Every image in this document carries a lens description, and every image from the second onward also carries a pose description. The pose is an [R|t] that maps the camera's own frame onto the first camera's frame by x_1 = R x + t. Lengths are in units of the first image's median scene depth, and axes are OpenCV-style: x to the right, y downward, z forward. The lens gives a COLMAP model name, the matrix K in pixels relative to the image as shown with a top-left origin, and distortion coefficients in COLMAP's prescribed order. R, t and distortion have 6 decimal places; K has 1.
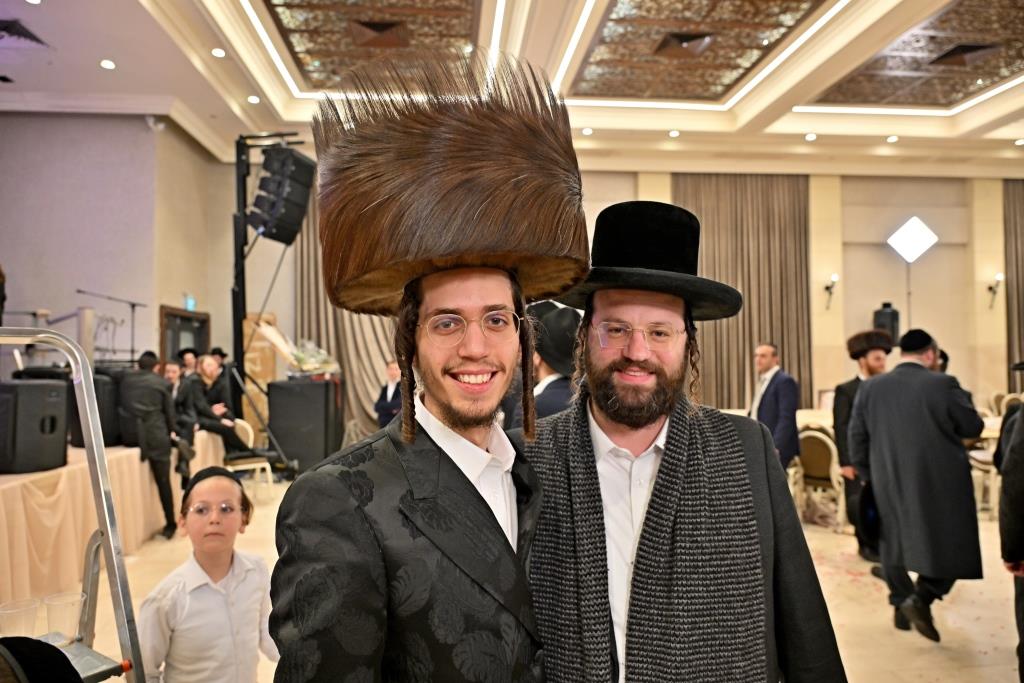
lens RADIAL K [[688.1, 0, 528.8], [0, 688.1, 325.5], [0, 0, 1]] dist [0.003093, -0.000661]
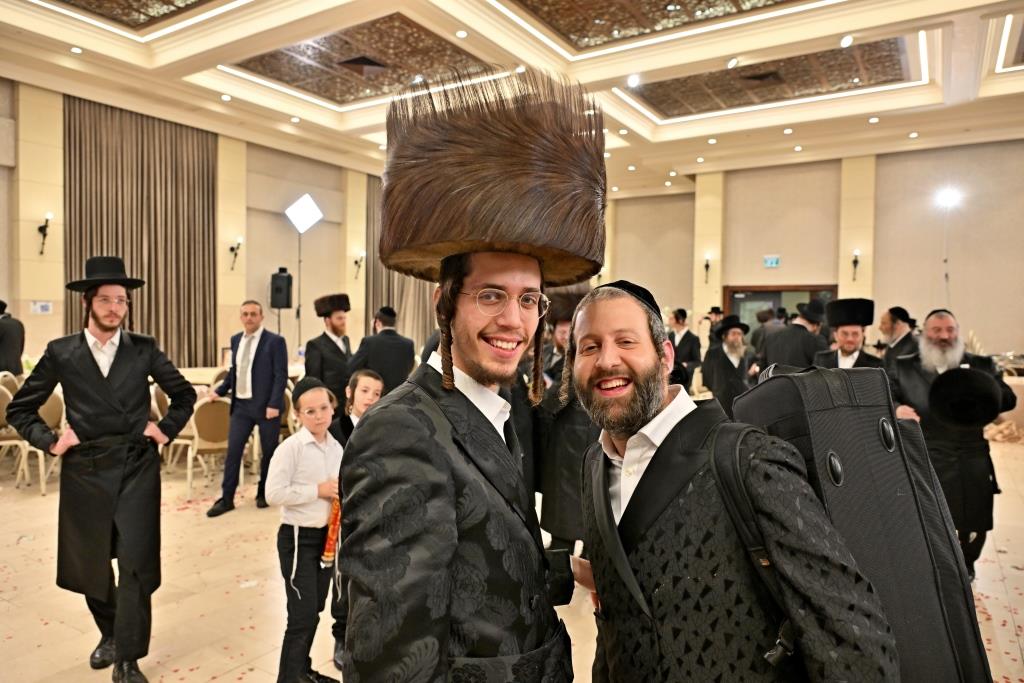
lens RADIAL K [[672.9, 0, 512.0], [0, 672.9, 341.5], [0, 0, 1]] dist [0.013688, 0.001775]
pose [[0.631204, -0.006425, 0.775590, -0.101178], [-0.060951, 0.996462, 0.057858, 0.000253], [-0.773218, -0.083793, 0.628579, 0.021938]]
